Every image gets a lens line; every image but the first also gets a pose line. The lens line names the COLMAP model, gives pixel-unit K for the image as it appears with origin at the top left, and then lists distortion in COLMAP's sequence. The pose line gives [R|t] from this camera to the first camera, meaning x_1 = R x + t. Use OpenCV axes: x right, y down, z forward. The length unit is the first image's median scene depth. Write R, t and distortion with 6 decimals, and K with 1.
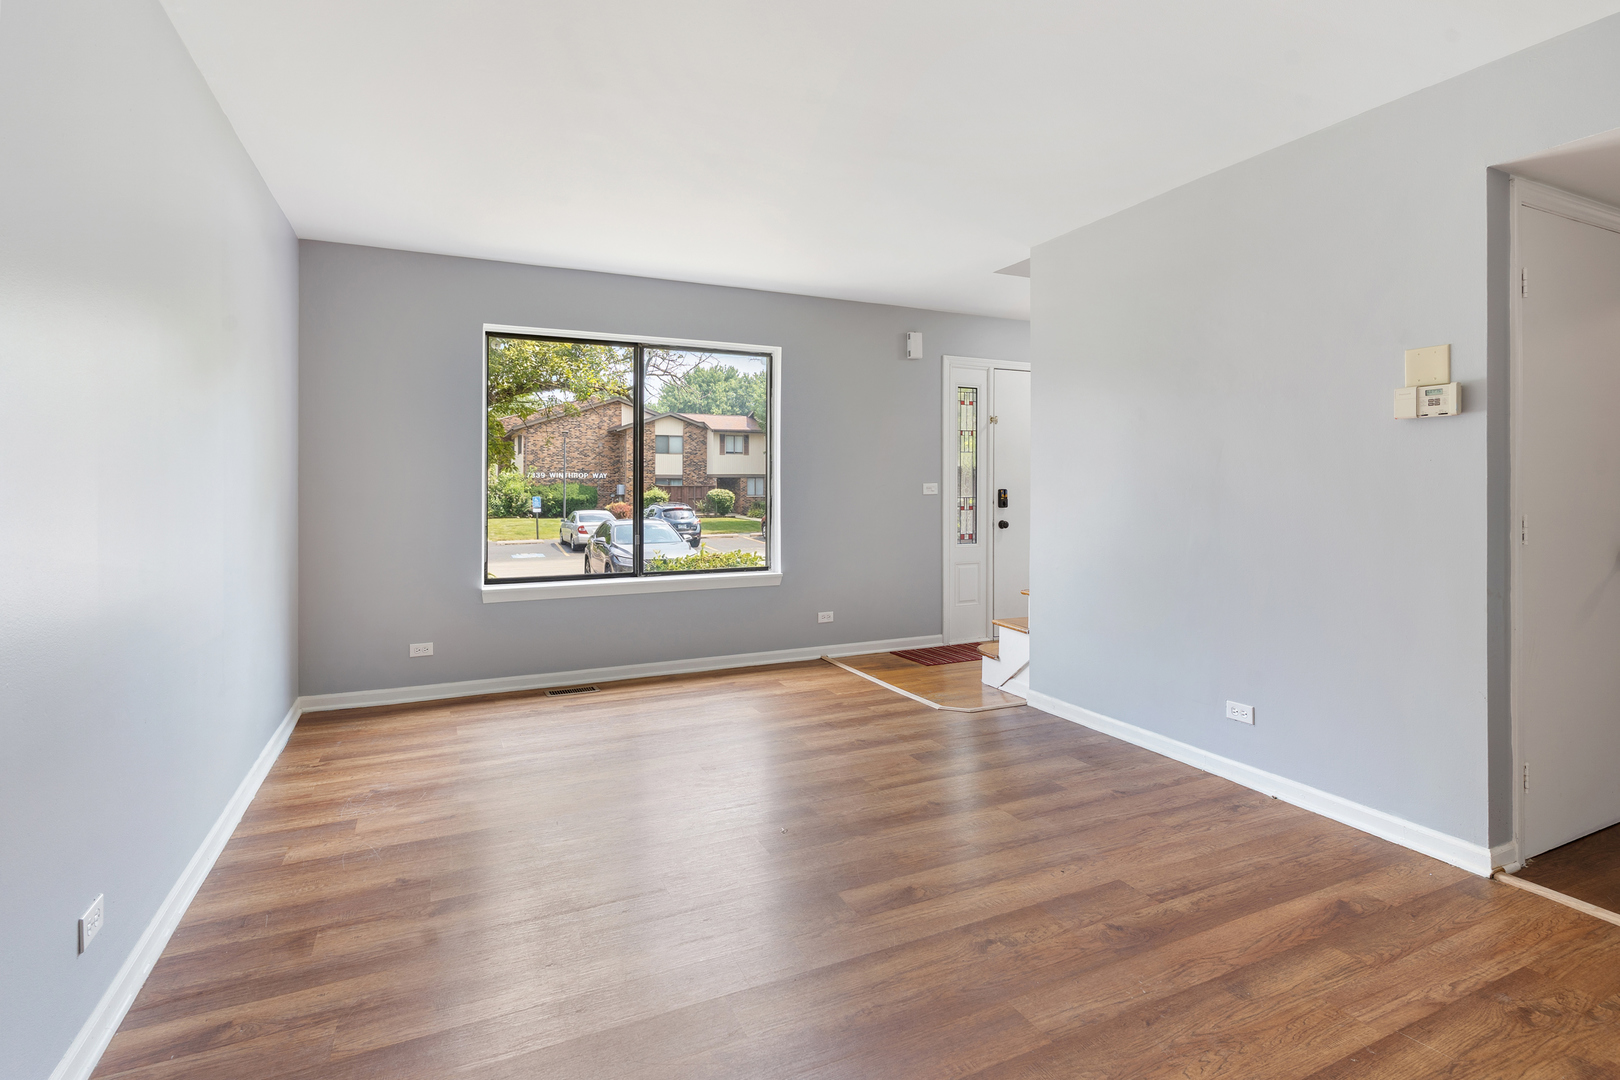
lens RADIAL K [[793.3, 0, 809.2], [0, 793.3, 503.9], [0, 0, 1]] dist [0.001109, 0.000023]
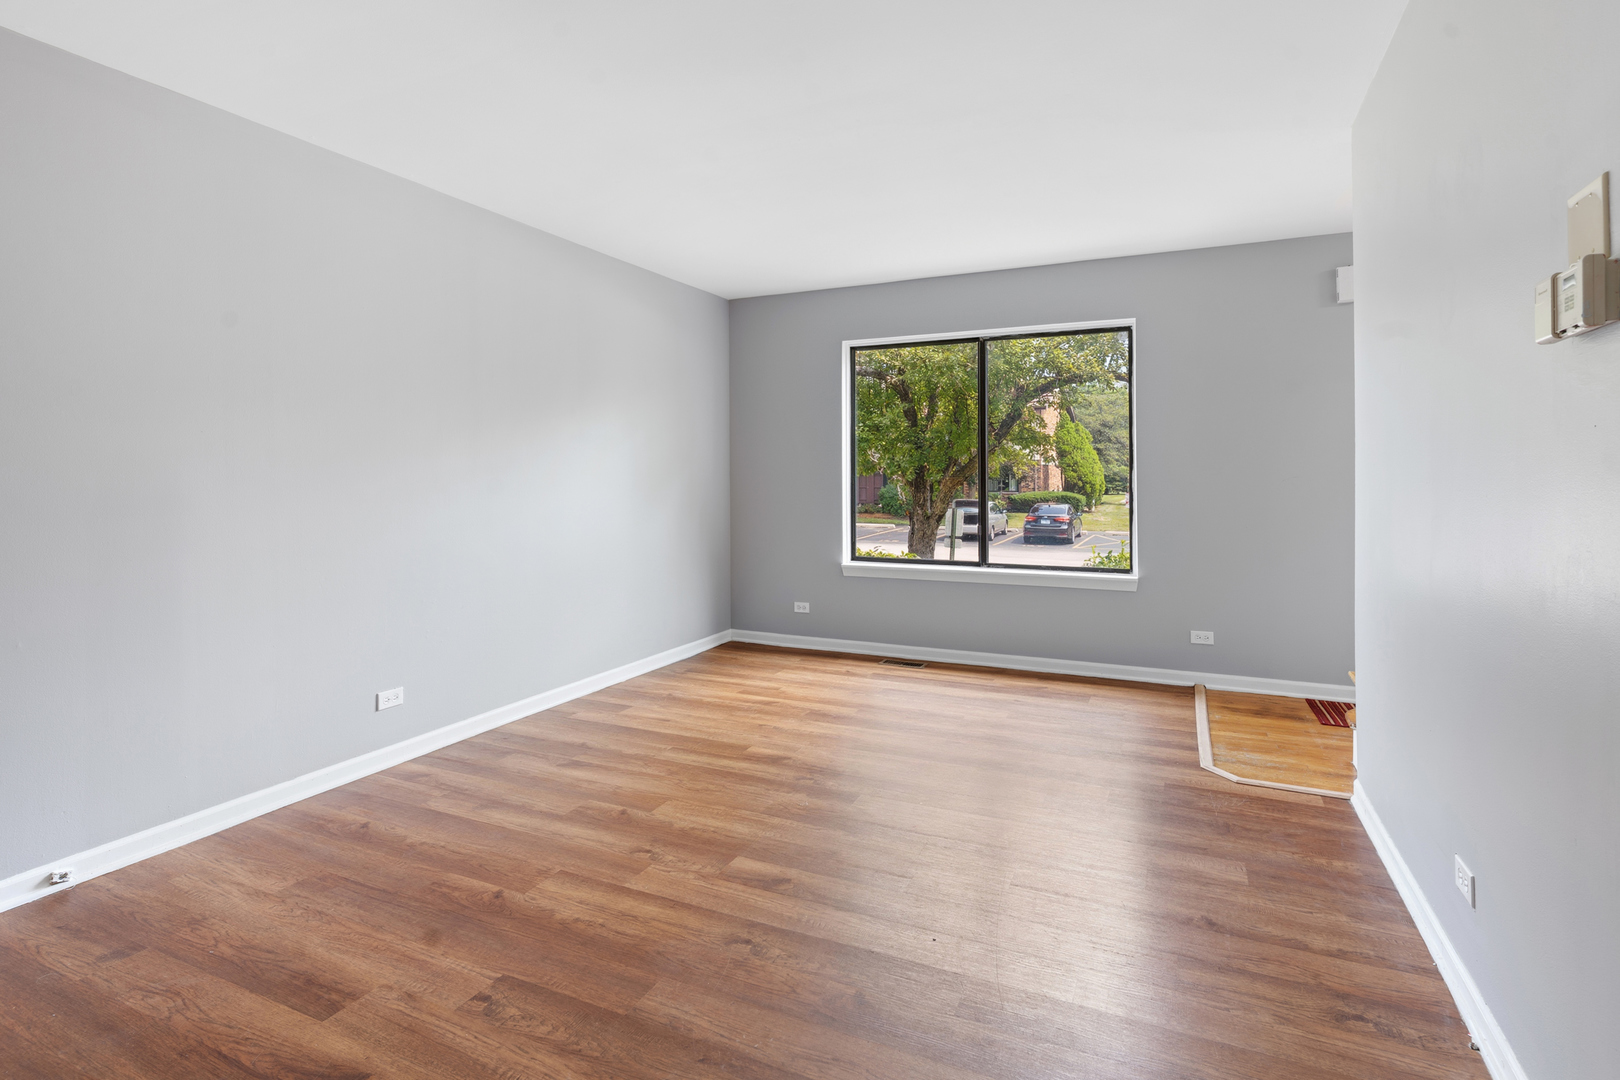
lens RADIAL K [[793.3, 0, 814.7], [0, 793.3, 506.8], [0, 0, 1]] dist [0.001109, 0.000023]
pose [[0.639489, 0.028442, -0.768274, 0.657873], [-0.014460, 0.999584, 0.024969, -0.012165], [0.768664, -0.004858, 0.639634, 0.275598]]
